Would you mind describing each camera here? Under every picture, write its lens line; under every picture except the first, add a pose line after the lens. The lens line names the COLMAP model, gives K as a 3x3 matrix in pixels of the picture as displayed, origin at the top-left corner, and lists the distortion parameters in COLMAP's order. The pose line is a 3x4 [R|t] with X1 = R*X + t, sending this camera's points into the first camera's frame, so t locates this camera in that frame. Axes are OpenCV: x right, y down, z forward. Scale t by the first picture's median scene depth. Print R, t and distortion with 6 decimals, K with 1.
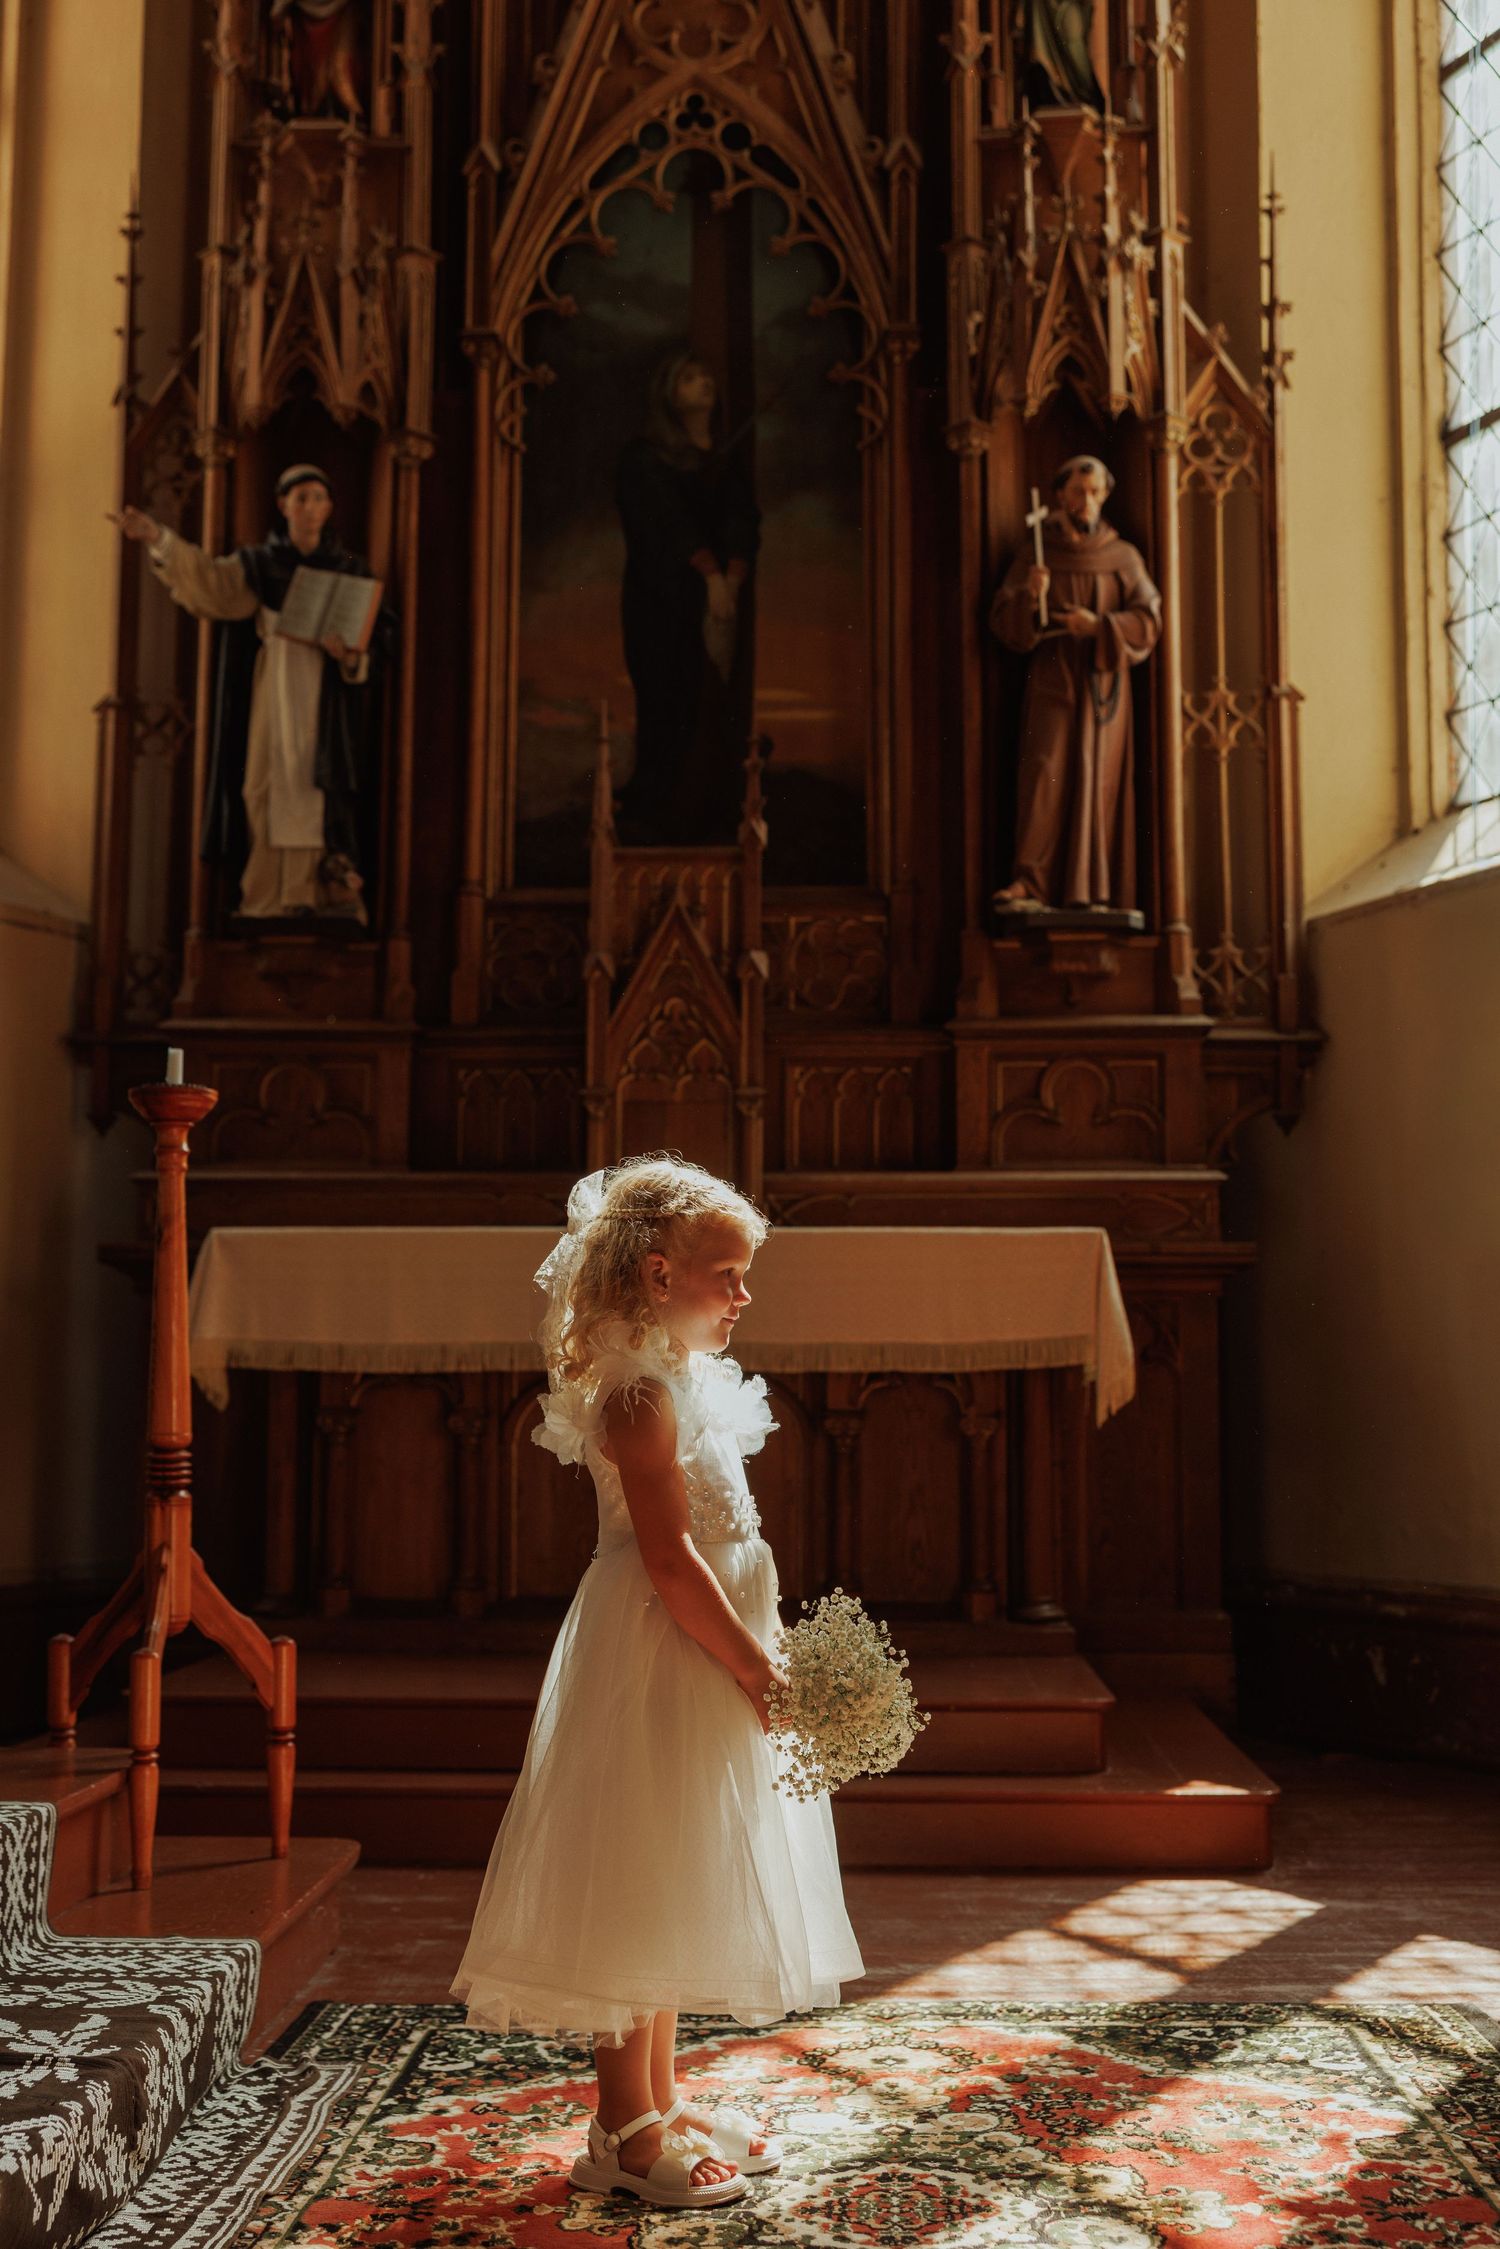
lens RADIAL K [[2826.5, 0, 750.0], [0, 2826.5, 1124.5], [0, 0, 1]] dist [0.015022, -0.000038]
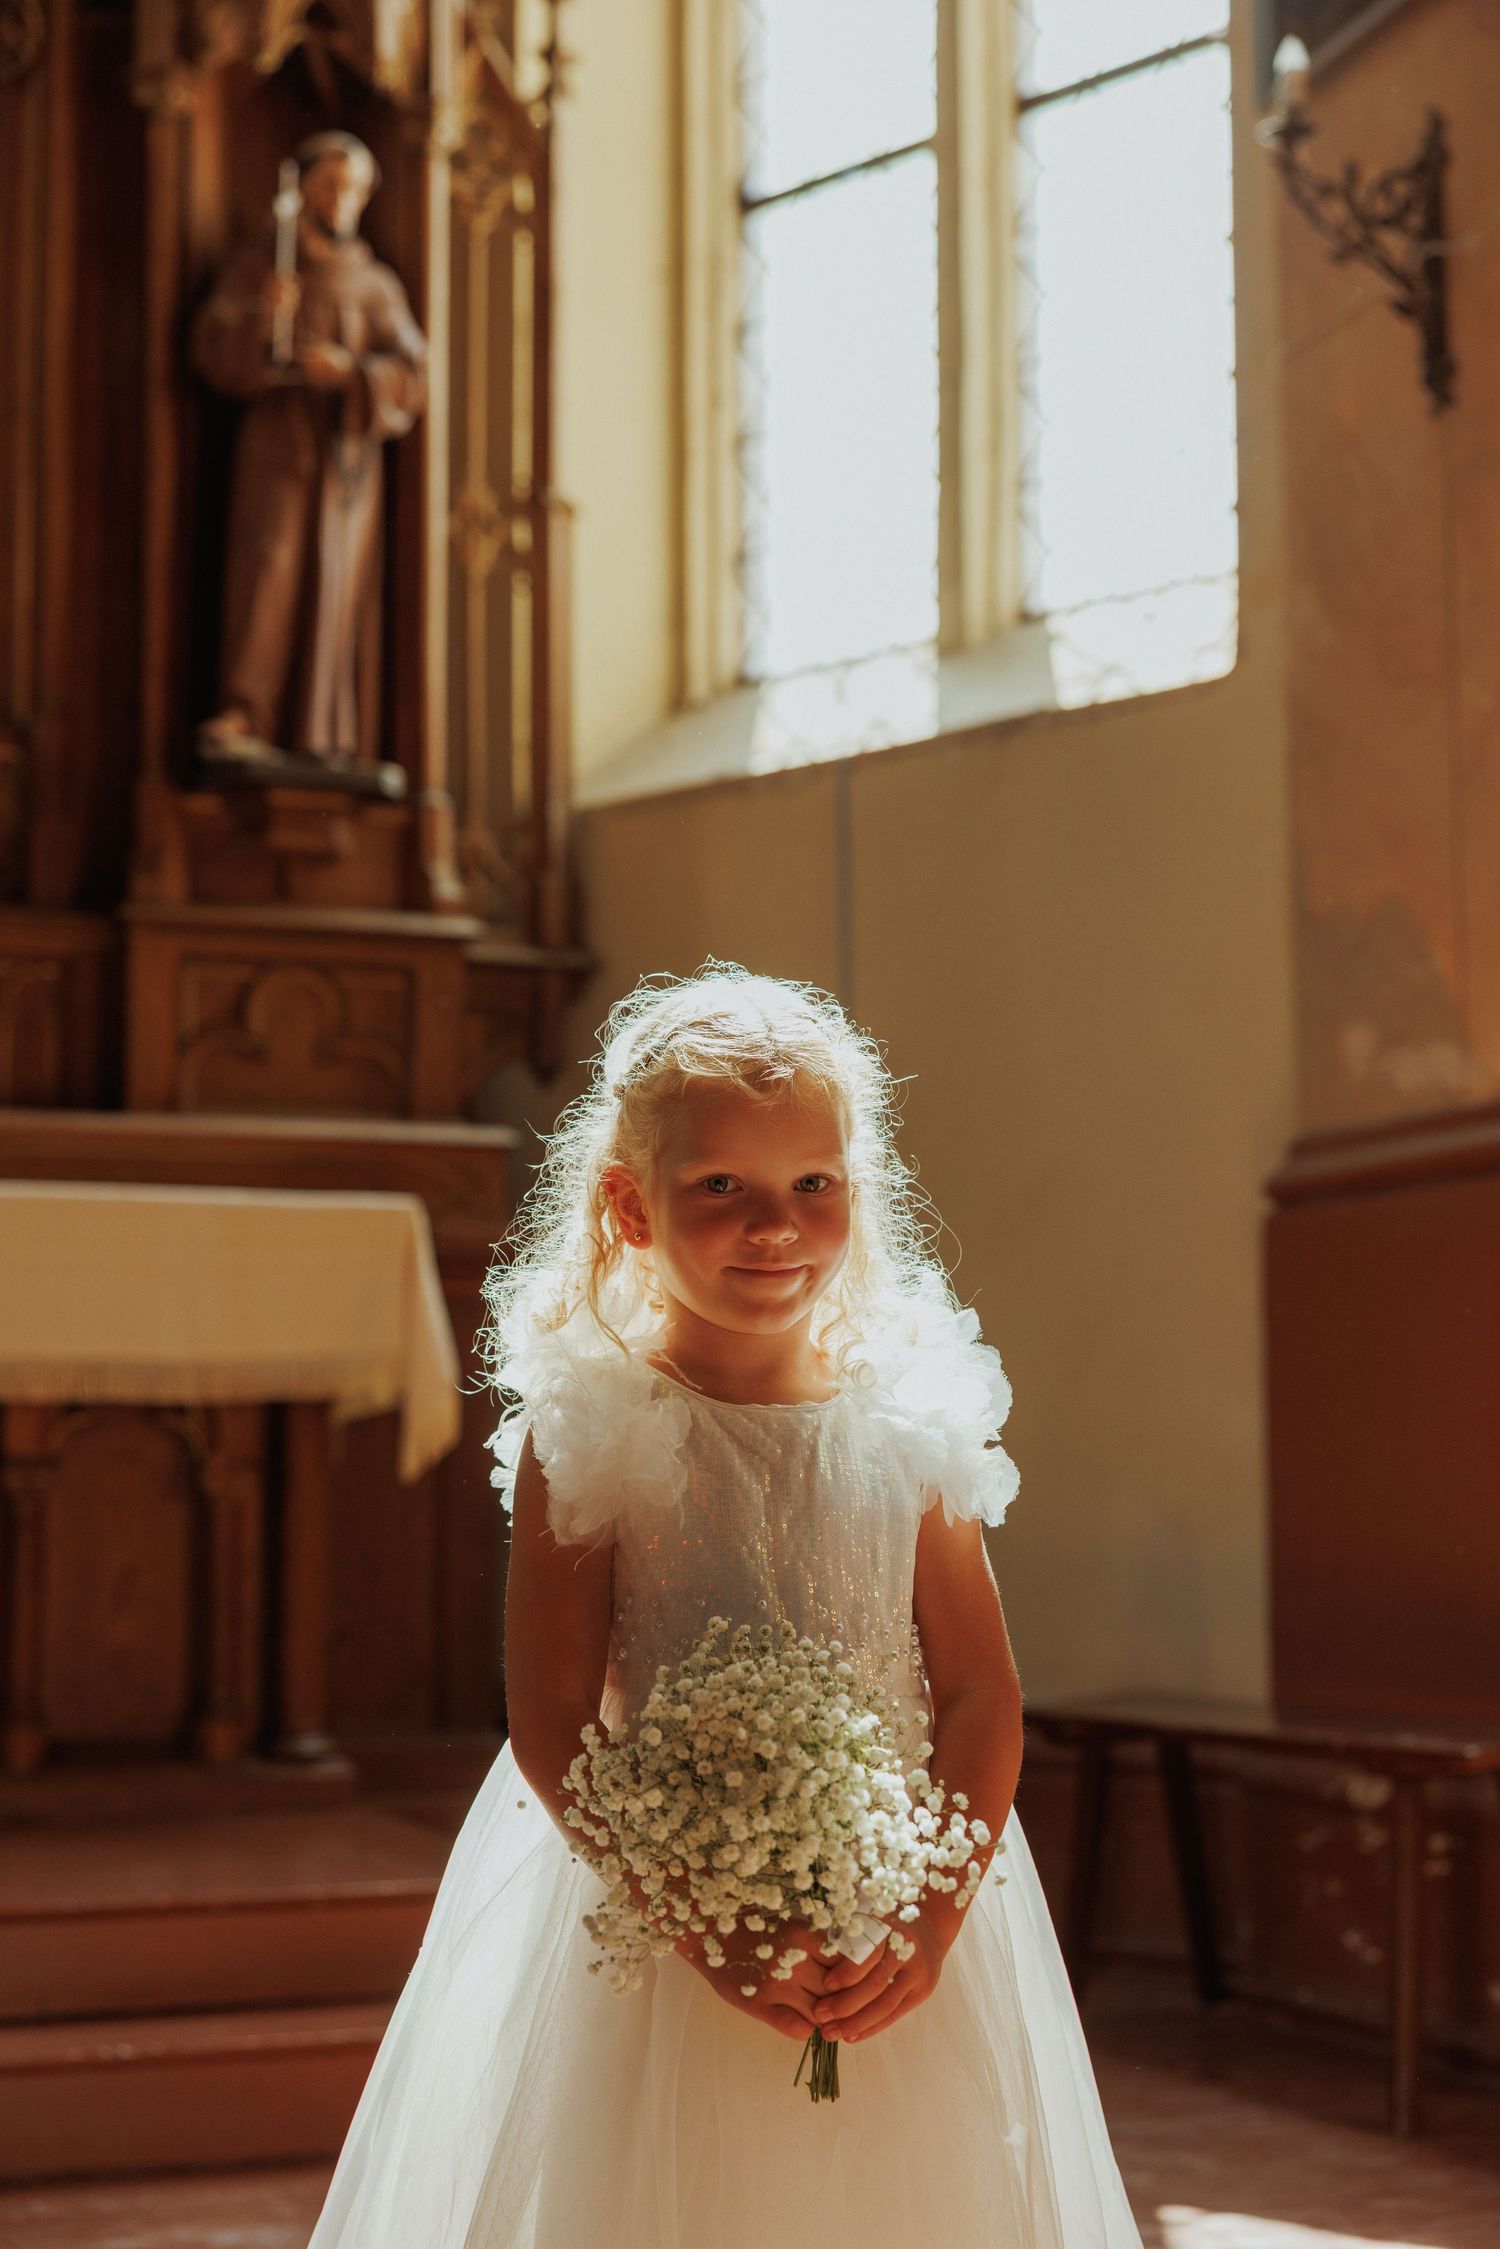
lens RADIAL K [[3258.5, 0, 750.0], [0, 3258.5, 1124.5], [0, 0, 1]] dist [0.012591, 0.047106]
pose [[0.914810, 0.042893, 0.401601, -0.109602], [-0.044047, 0.999009, -0.006365, 0.016575], [-0.401476, -0.011867, 0.915792, 0.190904]]
